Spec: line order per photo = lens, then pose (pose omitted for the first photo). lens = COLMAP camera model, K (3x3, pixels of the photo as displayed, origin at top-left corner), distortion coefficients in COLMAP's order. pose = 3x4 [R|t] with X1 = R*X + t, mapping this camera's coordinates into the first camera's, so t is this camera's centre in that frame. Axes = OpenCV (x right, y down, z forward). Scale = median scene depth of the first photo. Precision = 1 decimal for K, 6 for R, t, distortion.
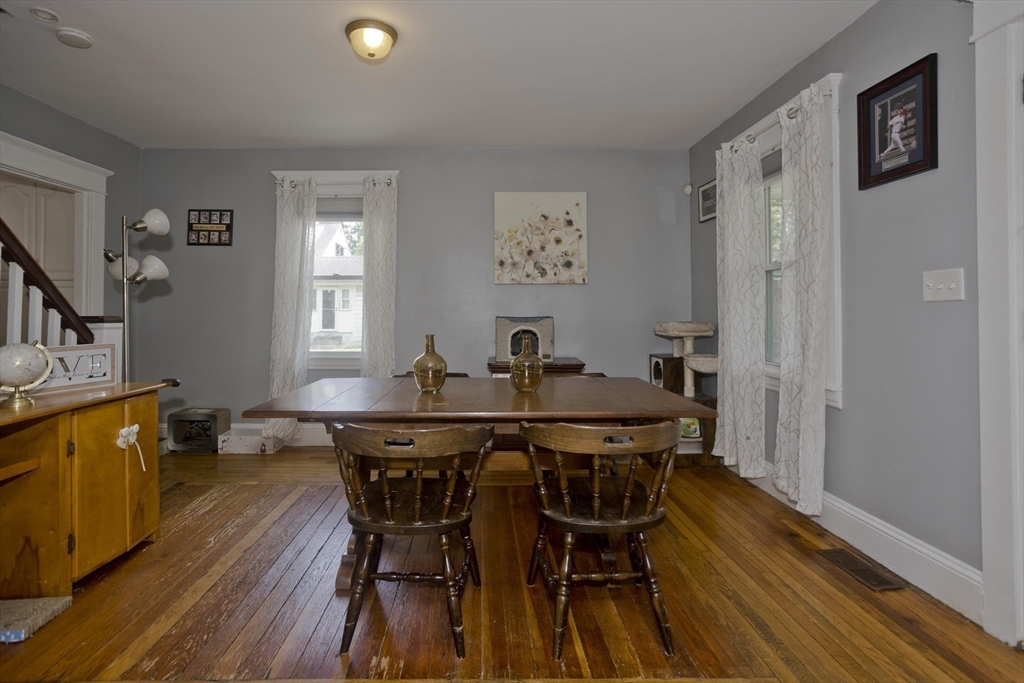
lens RADIAL K [[505.8, 0, 481.5], [0, 505.8, 306.3], [0, 0, 1]] dist [-0.055265, 0.033953]
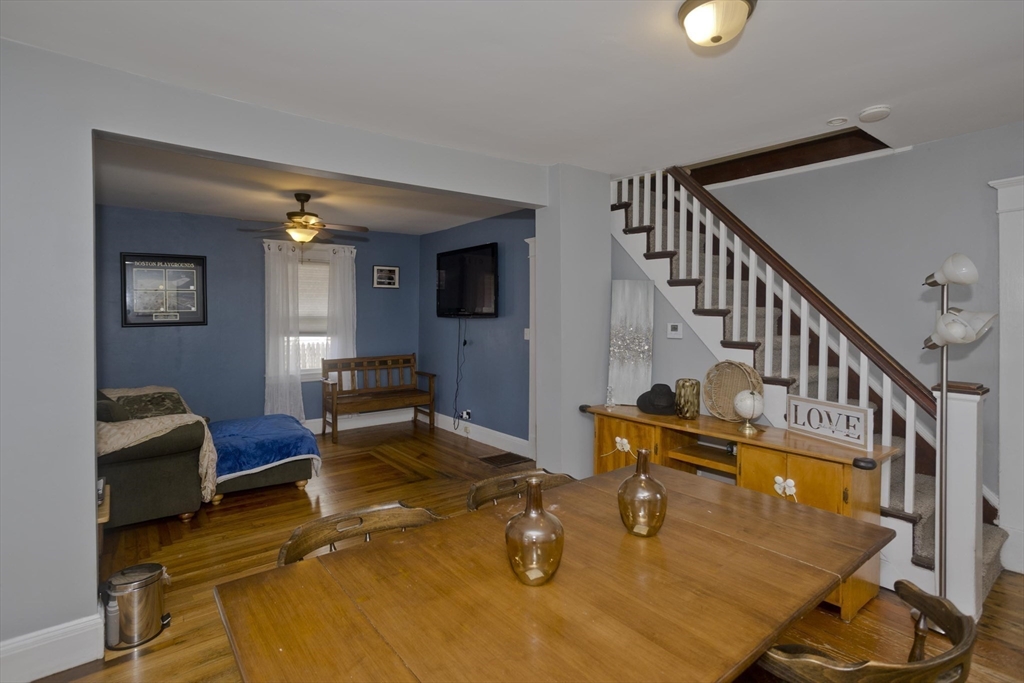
lens RADIAL K [[492.1, 0, 512.6], [0, 492.1, 338.6], [0, 0, 1]] dist [-0.056937, 0.030144]
pose [[-0.784148, 0.038203, -0.619397, 0.275497], [0.012135, 0.998856, 0.046244, -0.081556], [0.620456, 0.028746, -0.783715, 0.879753]]
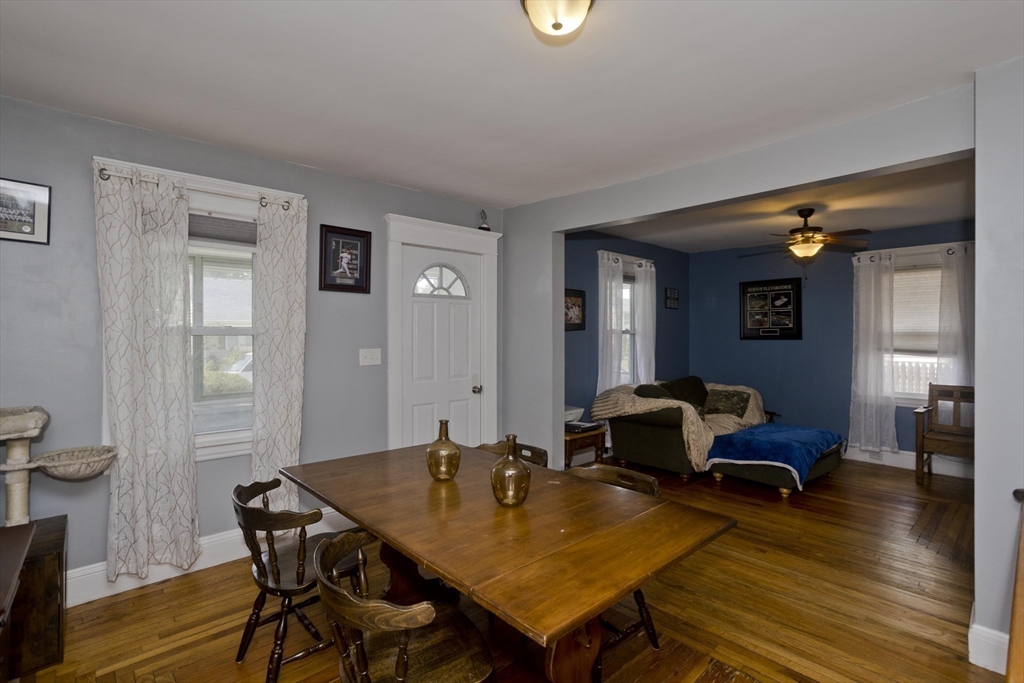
lens RADIAL K [[492.1, 0, 512.6], [0, 492.1, 338.6], [0, 0, 1]] dist [-0.056937, 0.030144]
pose [[-0.667987, -0.001741, 0.744171, -0.421136], [-0.007189, 0.999966, -0.004114, -0.056577], [-0.744139, -0.008098, -0.667976, 0.955123]]
